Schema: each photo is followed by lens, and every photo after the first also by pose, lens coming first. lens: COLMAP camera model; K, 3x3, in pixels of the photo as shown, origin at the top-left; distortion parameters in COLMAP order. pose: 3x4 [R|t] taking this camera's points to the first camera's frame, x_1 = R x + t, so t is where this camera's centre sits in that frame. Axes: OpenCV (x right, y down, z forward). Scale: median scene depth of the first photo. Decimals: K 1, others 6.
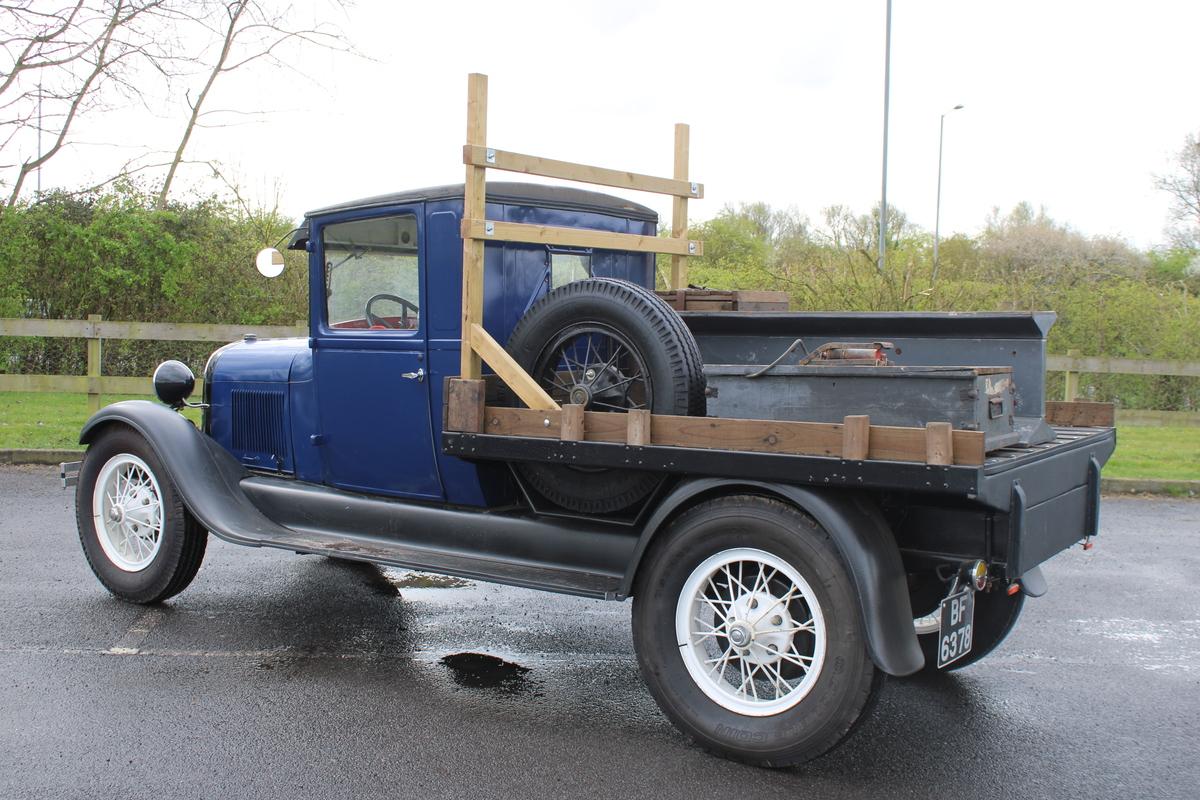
lens RADIAL K [[1372.0, 0, 600.0], [0, 1372.0, 400.0], [0, 0, 1]] dist [-0.077965, 0.022220]
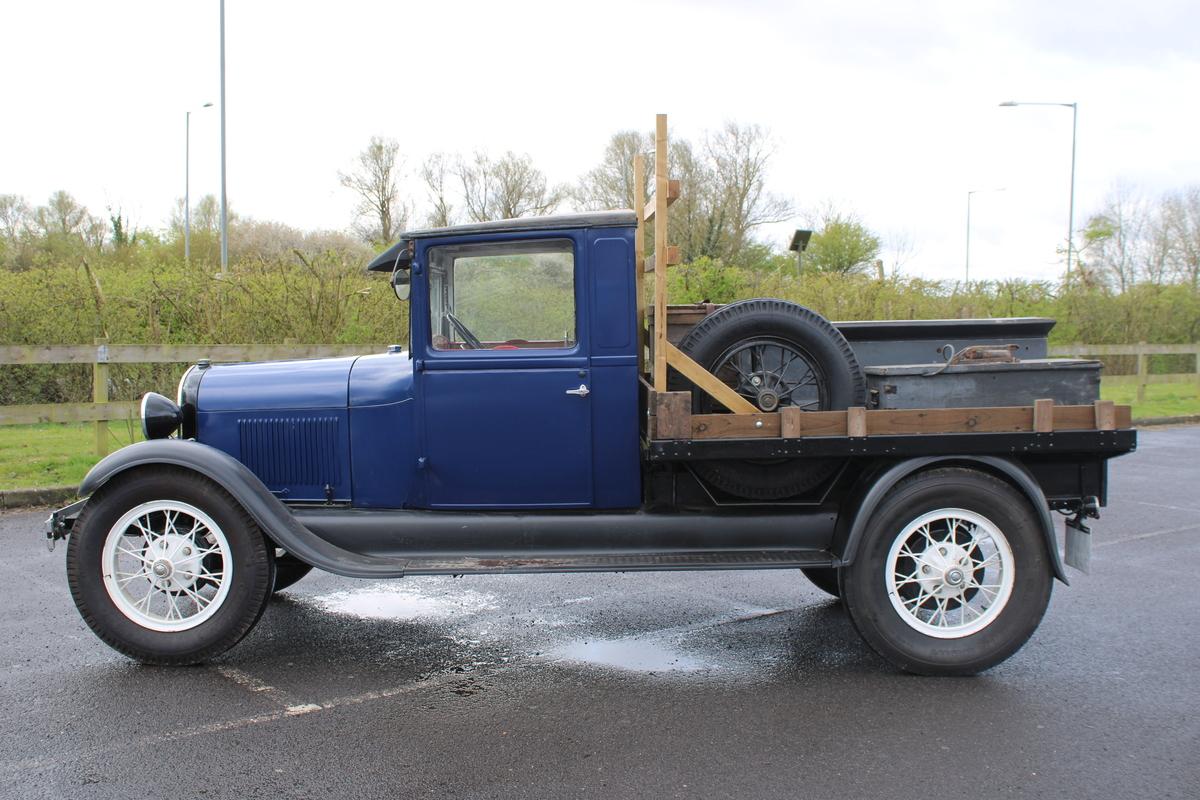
lens RADIAL K [[1372.0, 0, 600.0], [0, 1372.0, 400.0], [0, 0, 1]] dist [-0.077965, 0.022220]
pose [[0.801514, -0.062168, 0.594736, -0.848575], [0.057887, 0.997976, 0.026307, -0.043029], [-0.595168, 0.013342, 0.803491, 0.153215]]
